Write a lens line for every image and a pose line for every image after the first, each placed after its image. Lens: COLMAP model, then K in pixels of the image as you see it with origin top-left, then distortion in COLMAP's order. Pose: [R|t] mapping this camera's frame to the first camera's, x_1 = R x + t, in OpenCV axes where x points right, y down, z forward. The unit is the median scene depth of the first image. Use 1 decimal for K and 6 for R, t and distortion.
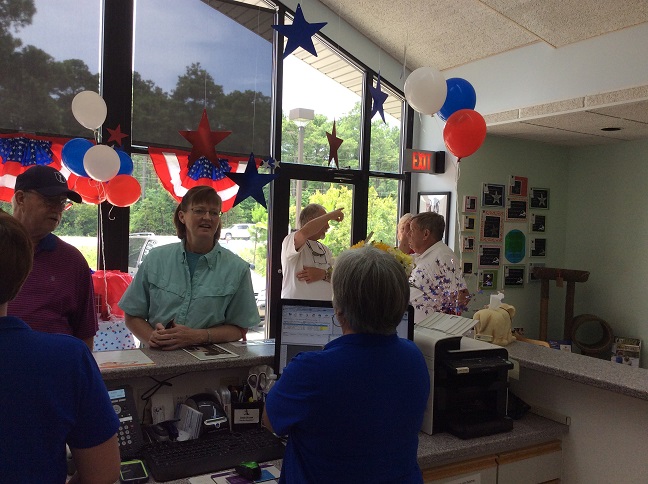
lens RADIAL K [[589.5, 0, 324.0], [0, 589.5, 242.0], [0, 0, 1]] dist [0.141291, -0.257744]
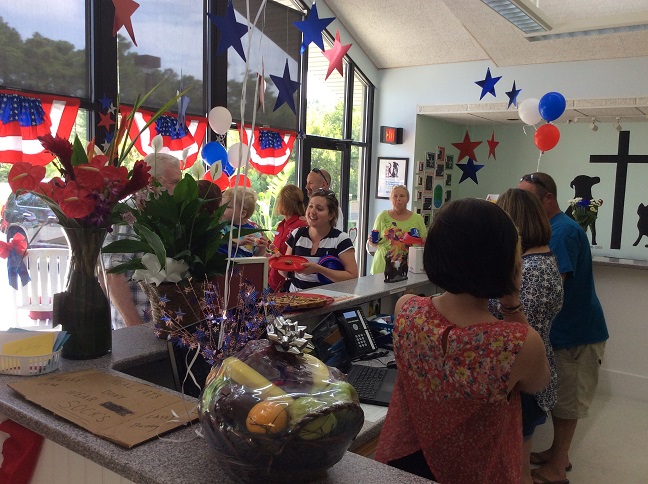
lens RADIAL K [[589.5, 0, 324.0], [0, 589.5, 242.0], [0, 0, 1]] dist [0.141291, -0.257744]
pose [[0.913133, -0.044572, 0.405218, -0.503879], [0.004838, 0.995120, 0.098557, -0.024876], [-0.407633, -0.088035, 0.908892, -0.187685]]
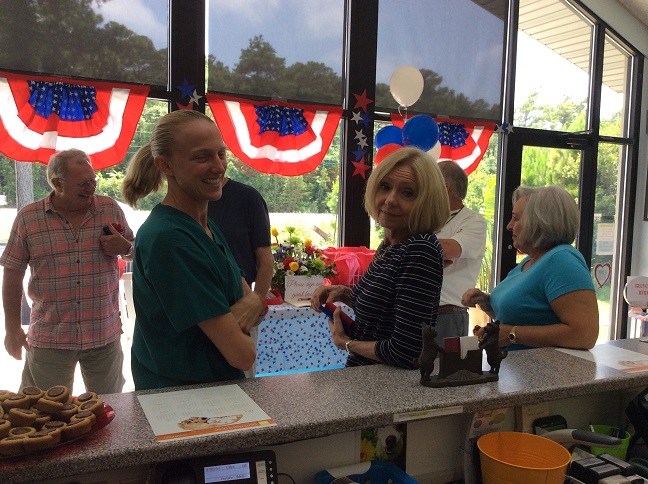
lens RADIAL K [[589.5, 0, 324.0], [0, 589.5, 242.0], [0, 0, 1]] dist [0.141291, -0.257744]
pose [[0.995662, 0.000977, -0.093041, -0.241611], [0.003248, 0.998970, 0.045249, -0.001369], [0.092989, -0.045355, 0.994634, 0.051417]]
